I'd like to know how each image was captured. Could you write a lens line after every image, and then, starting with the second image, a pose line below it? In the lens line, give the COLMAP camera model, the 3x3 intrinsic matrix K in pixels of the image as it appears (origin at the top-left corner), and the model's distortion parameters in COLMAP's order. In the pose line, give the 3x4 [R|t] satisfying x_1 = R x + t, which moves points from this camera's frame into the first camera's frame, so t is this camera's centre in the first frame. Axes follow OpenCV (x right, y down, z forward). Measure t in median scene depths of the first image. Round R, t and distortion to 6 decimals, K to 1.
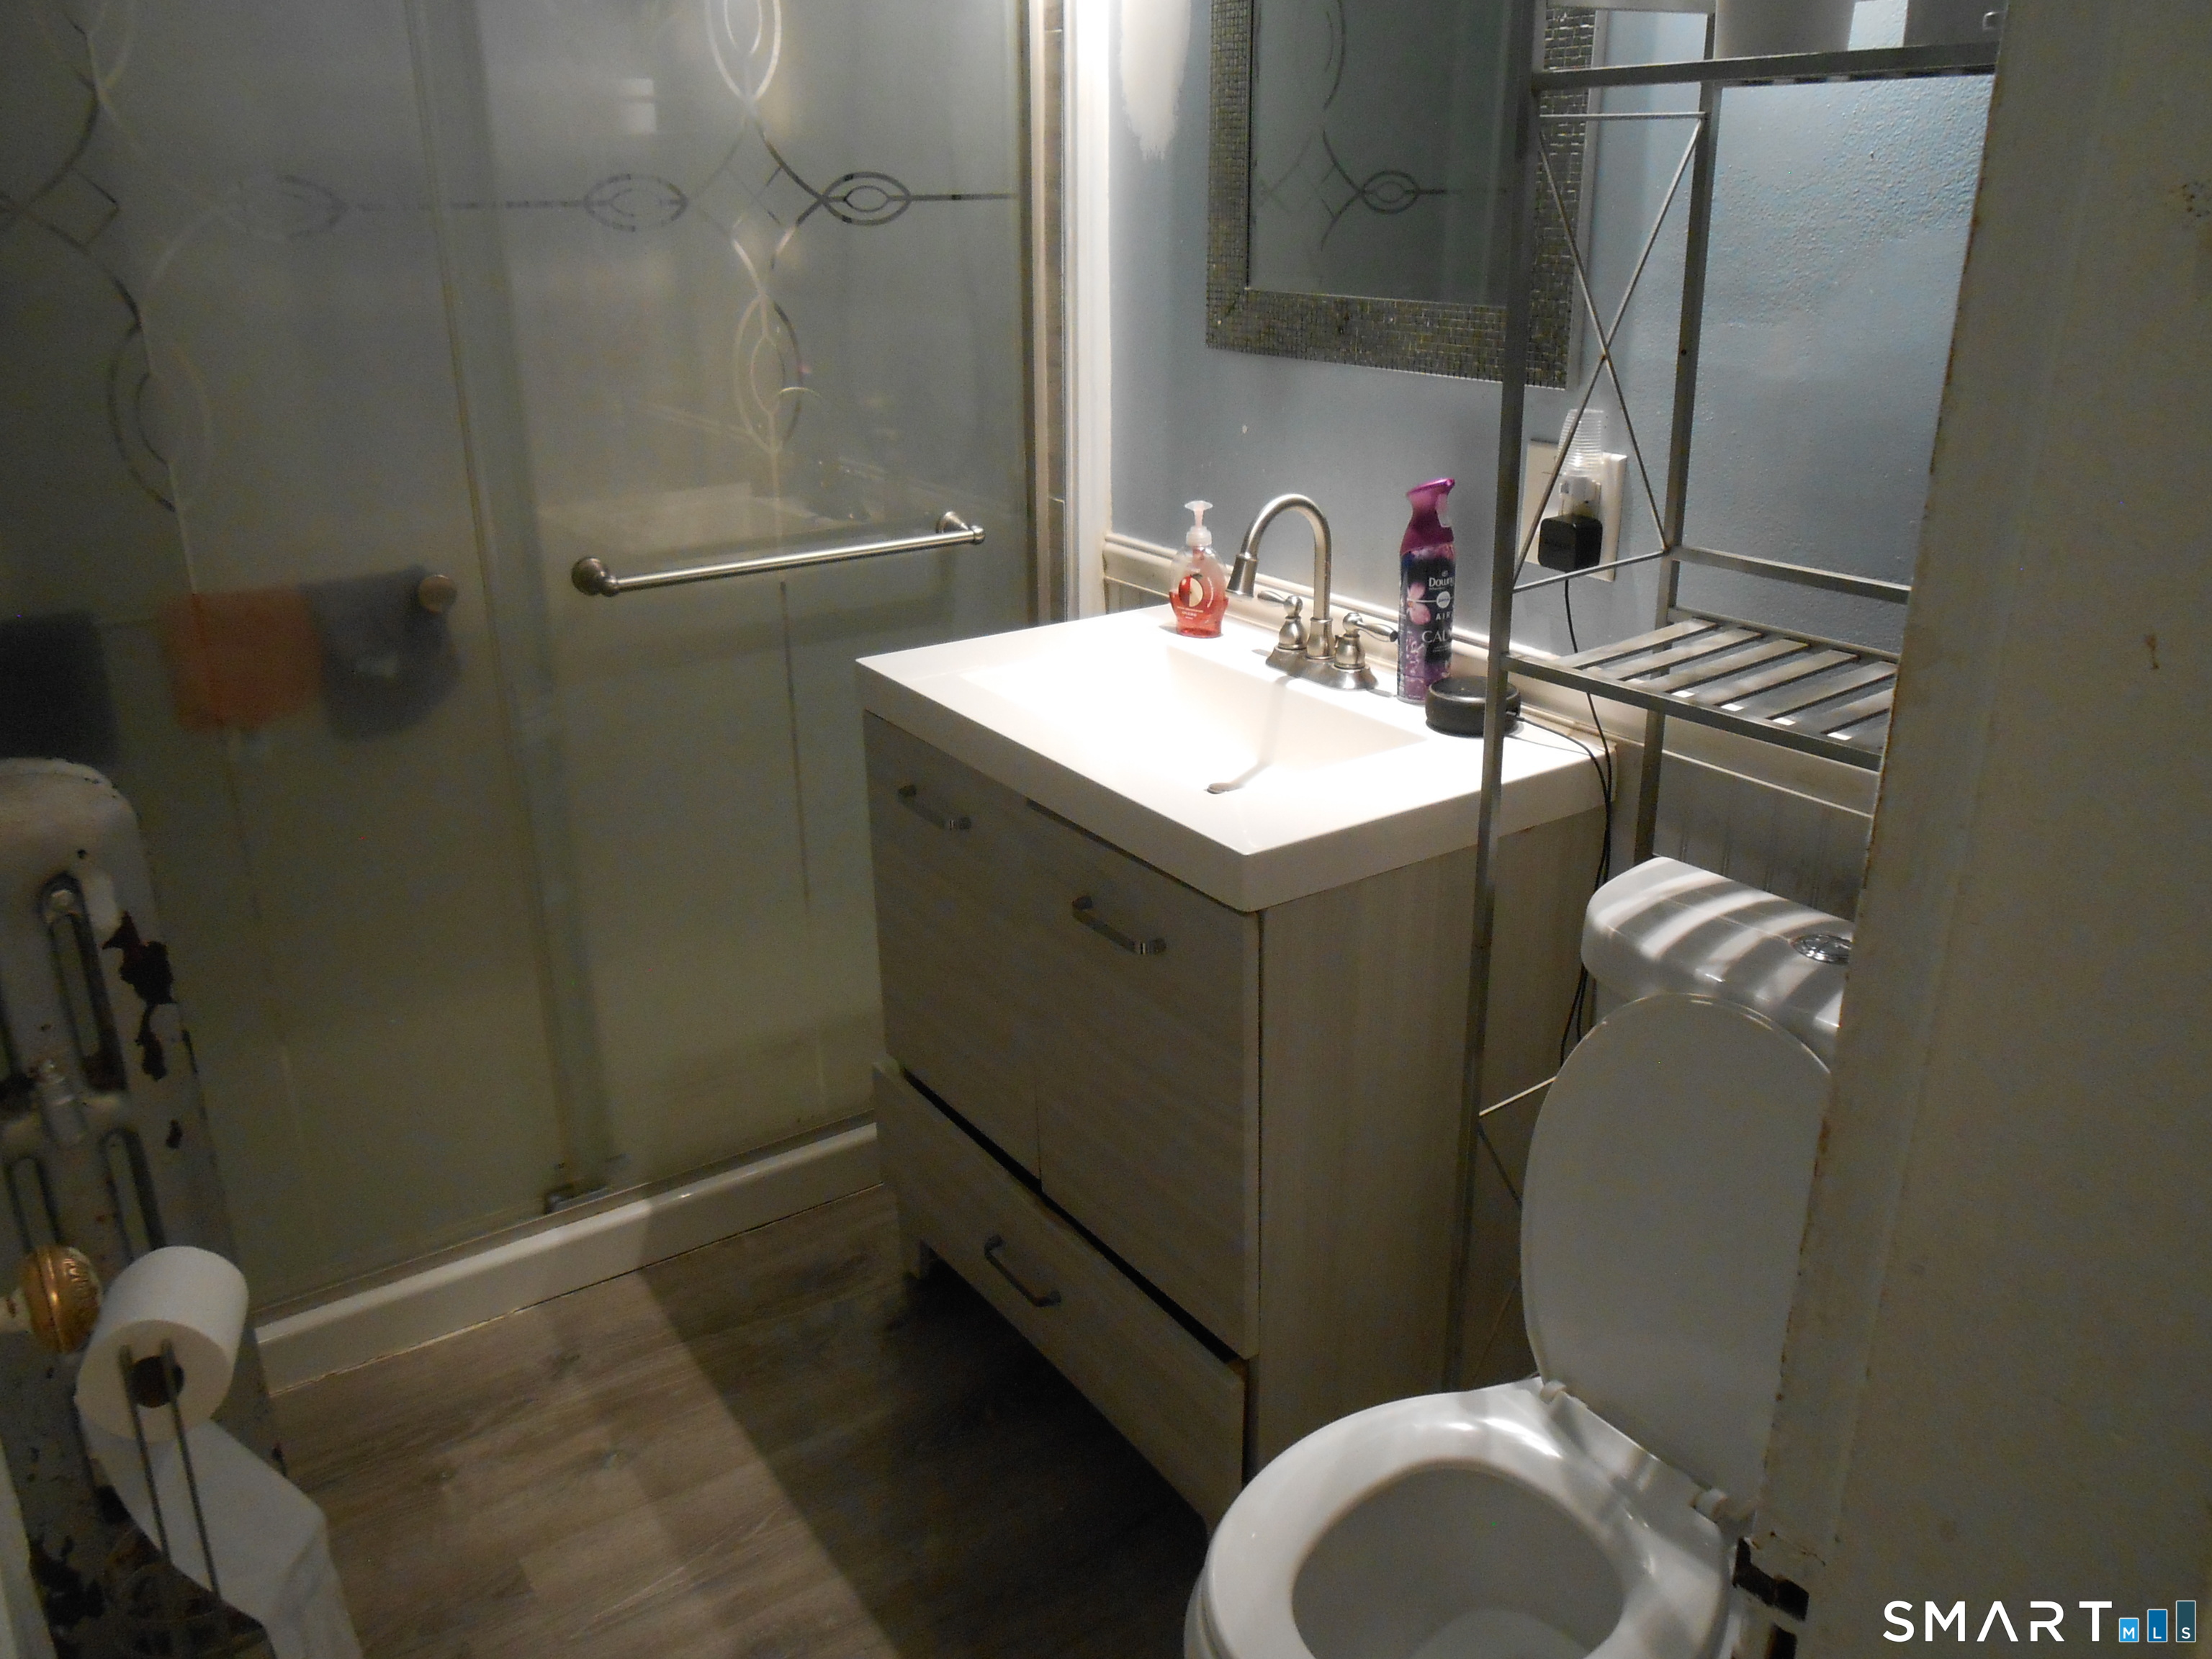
lens RADIAL K [[1727.0, 0, 1106.4], [0, 1727.0, 822.9], [0, 0, 1]] dist [-0.024969, 0.026847]
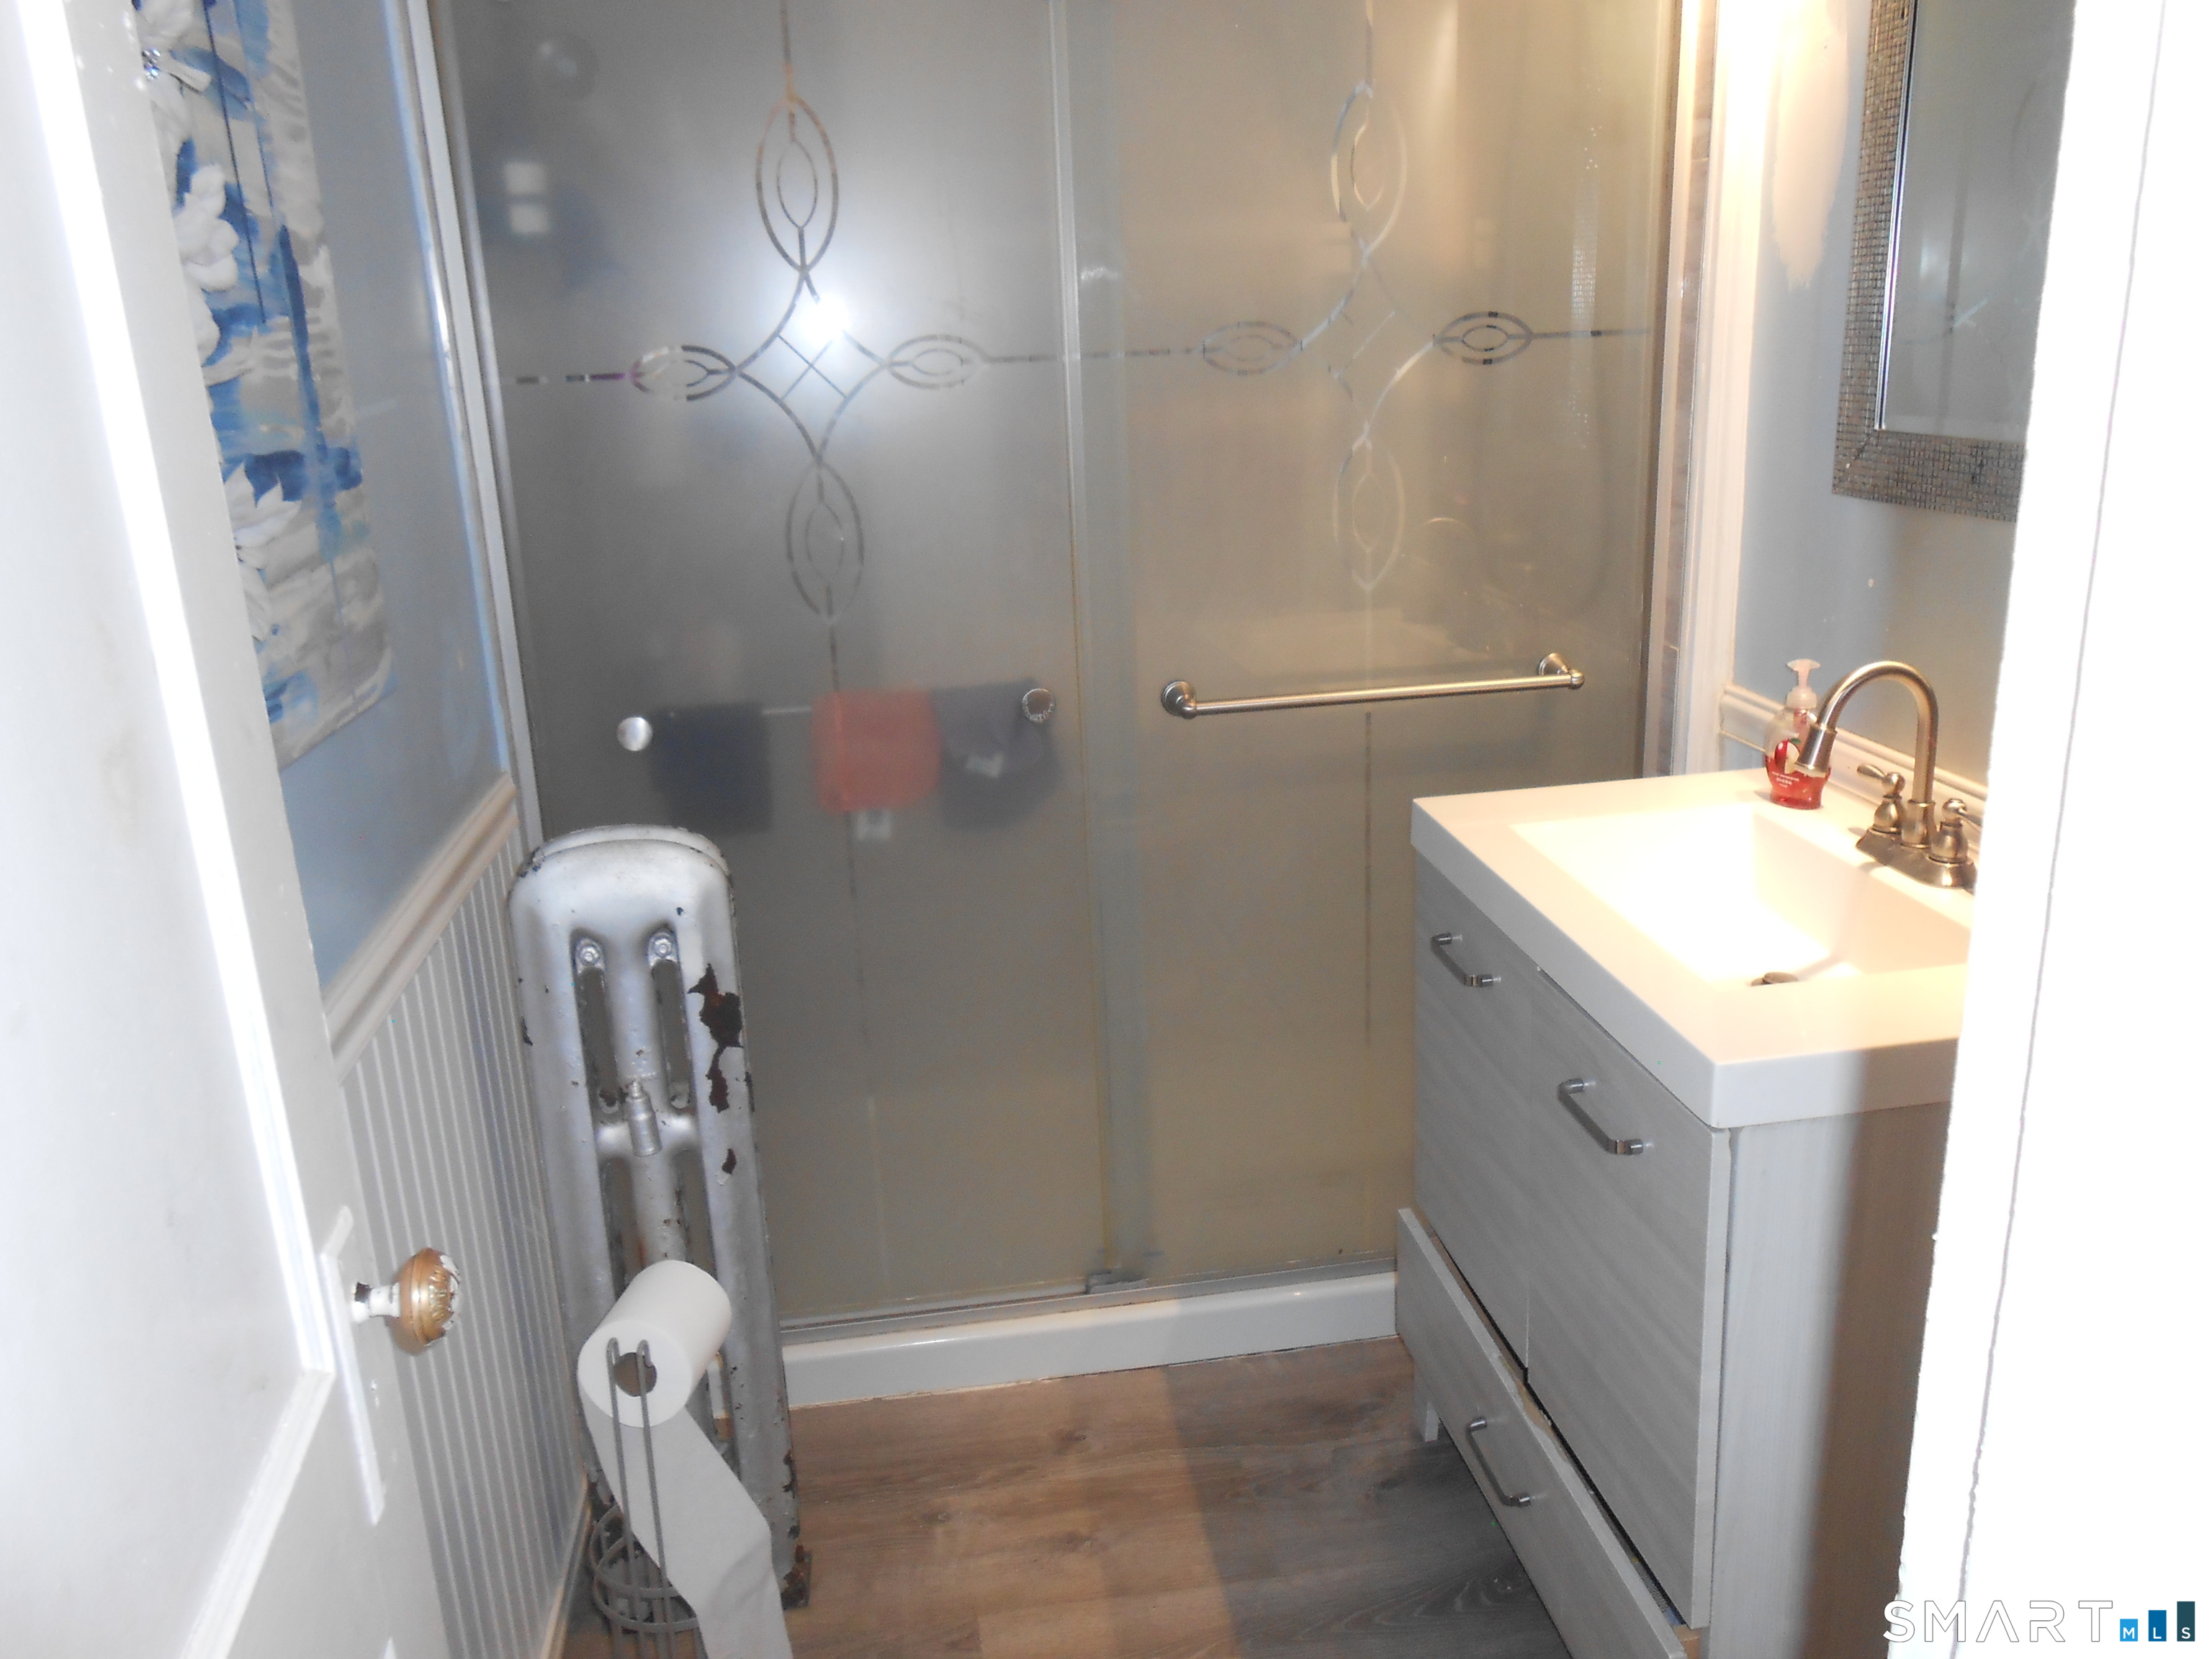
lens RADIAL K [[1727.0, 0, 1105.4], [0, 1727.0, 829.5], [0, 0, 1]] dist [-0.024969, 0.026847]
pose [[0.899087, 0.096261, -0.427055, 0.122675], [-0.120447, 0.992269, -0.029915, -0.027450], [0.420874, 0.078334, 0.903731, 0.035514]]
